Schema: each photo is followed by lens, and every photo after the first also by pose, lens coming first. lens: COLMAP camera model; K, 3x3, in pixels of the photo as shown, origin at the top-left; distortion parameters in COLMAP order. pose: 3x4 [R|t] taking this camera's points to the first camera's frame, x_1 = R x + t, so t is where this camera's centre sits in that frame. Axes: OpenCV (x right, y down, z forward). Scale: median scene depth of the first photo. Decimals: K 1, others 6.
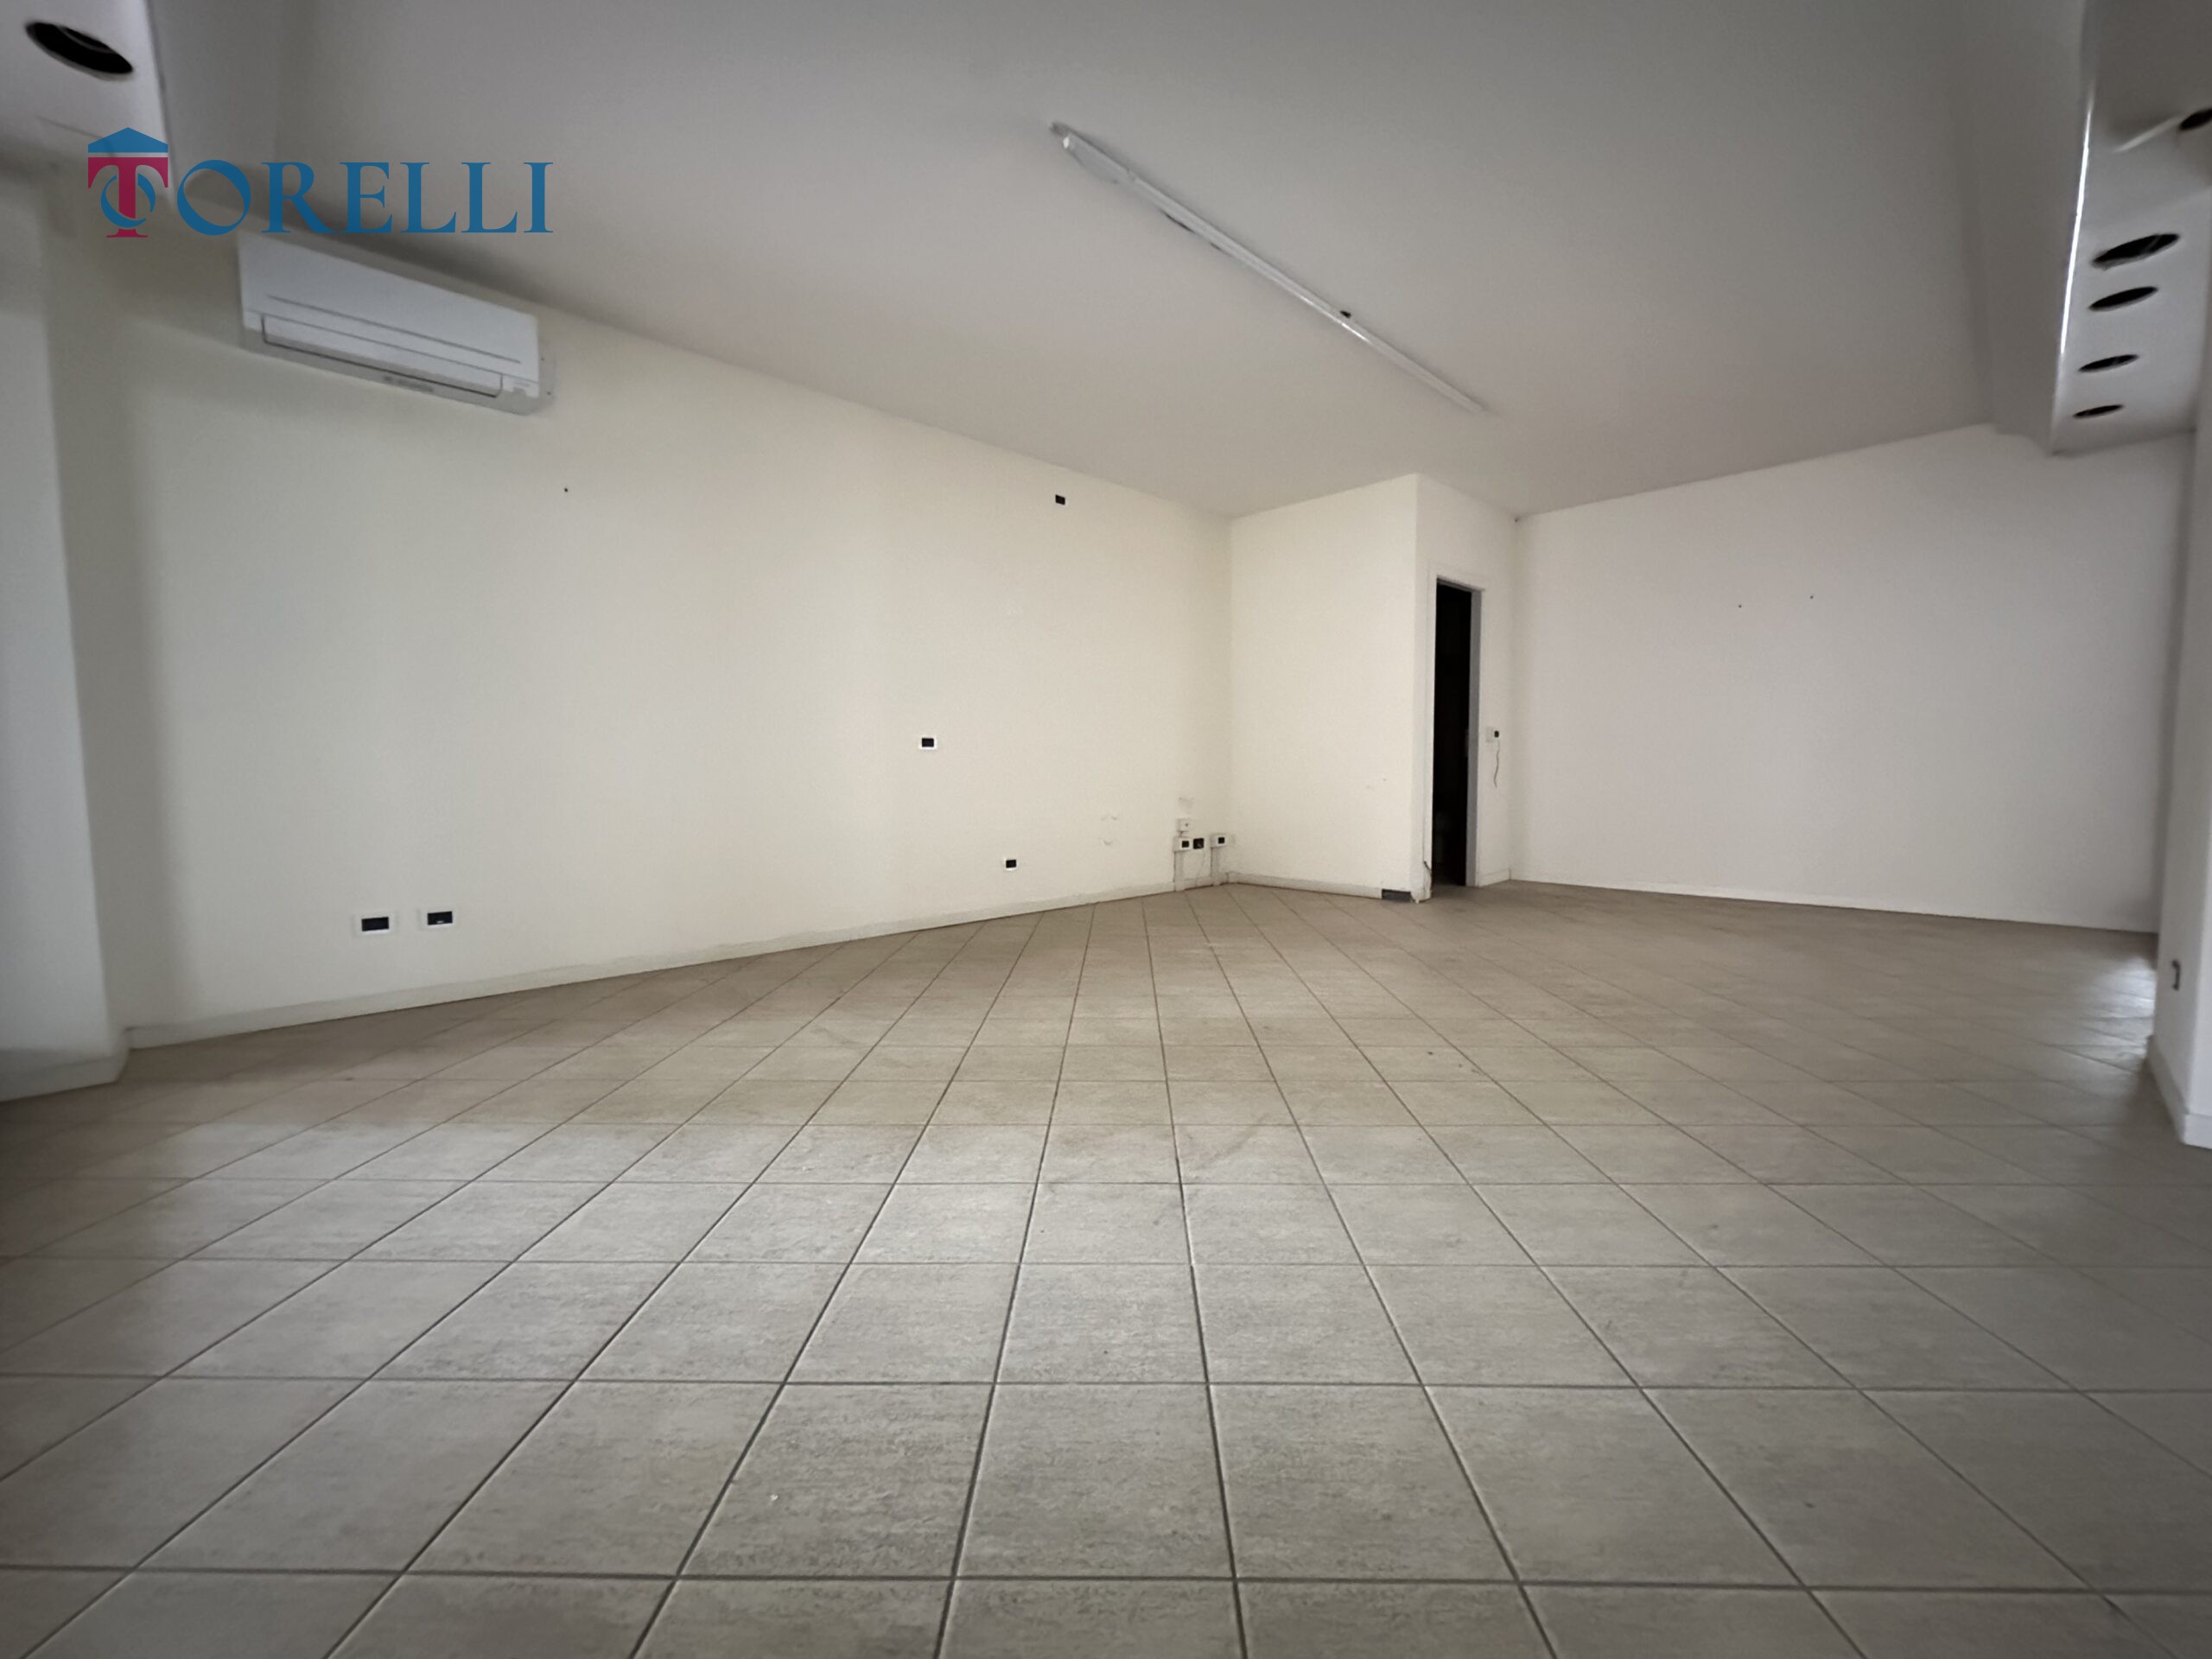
lens RADIAL K [[880.0, 0, 1107.5], [0, 880.0, 829.7], [0, 0, 1]] dist [-0.000504, 0.000221]
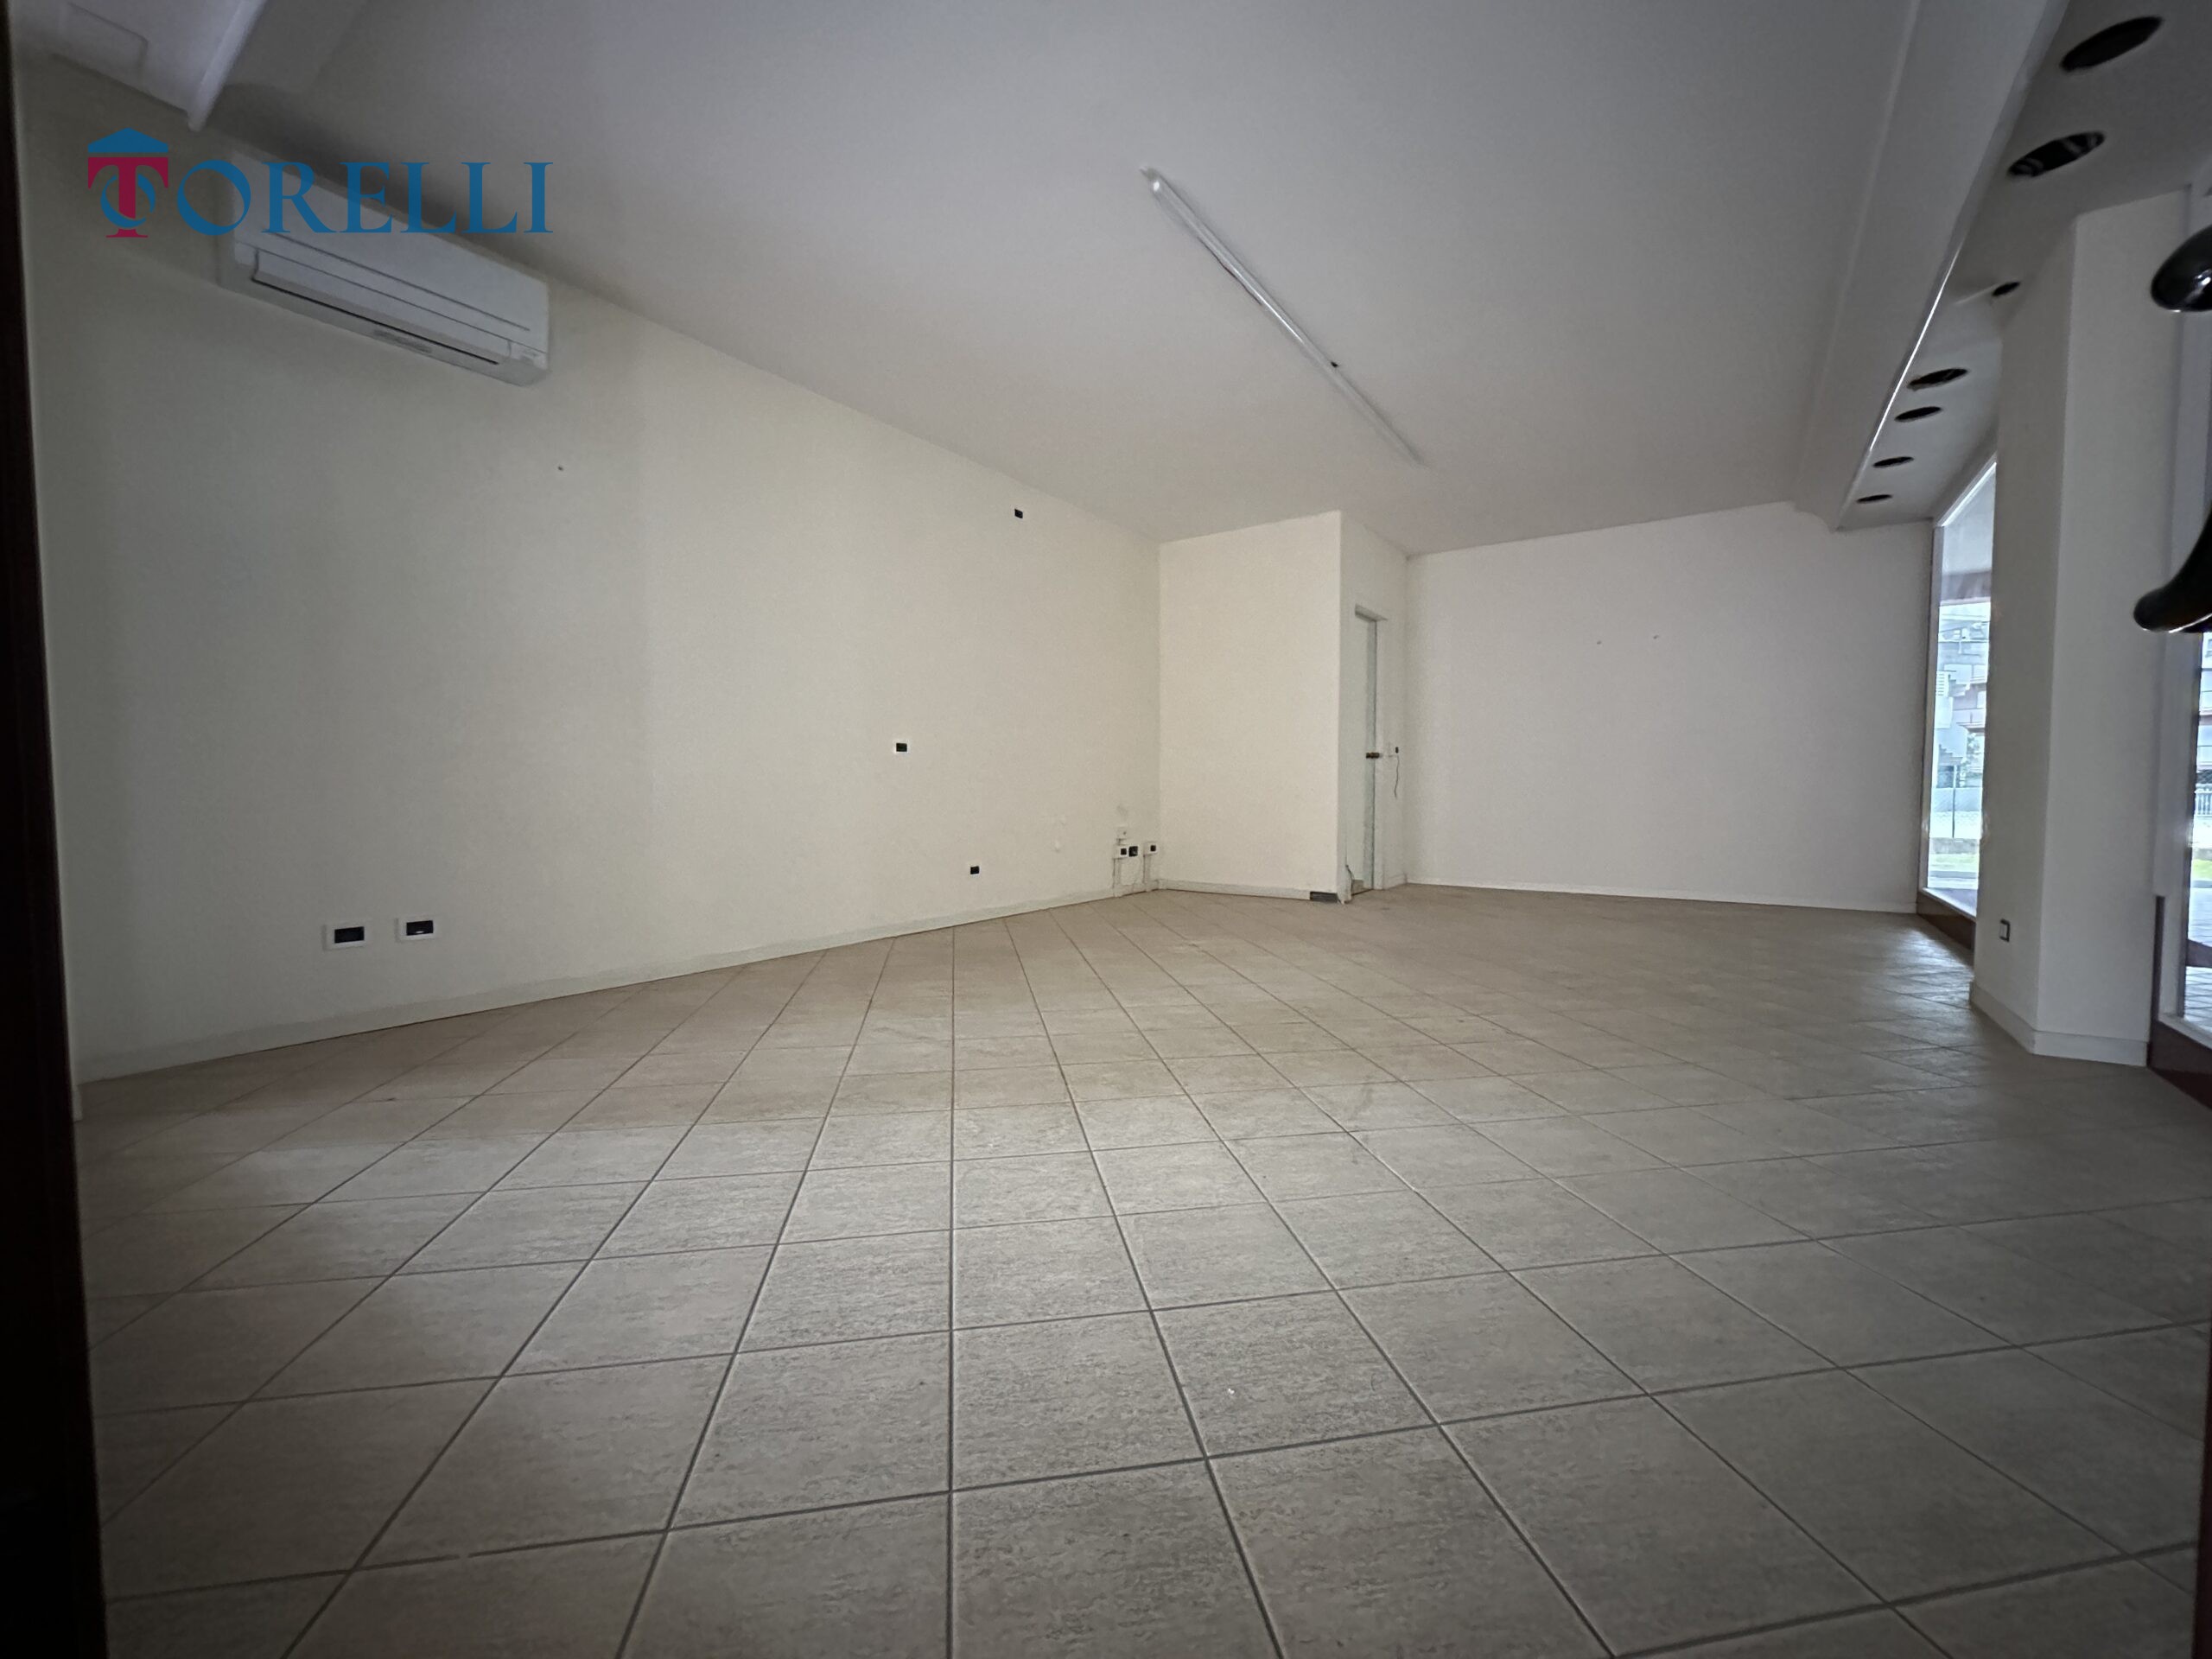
lens RADIAL K [[880.0, 0, 1107.5], [0, 880.0, 829.7], [0, 0, 1]] dist [-0.000504, 0.000221]
pose [[0.981698, -0.002272, 0.190430, -0.248730], [0.006550, 0.999740, -0.021838, 0.025150], [-0.190331, 0.022686, 0.981458, -0.024396]]
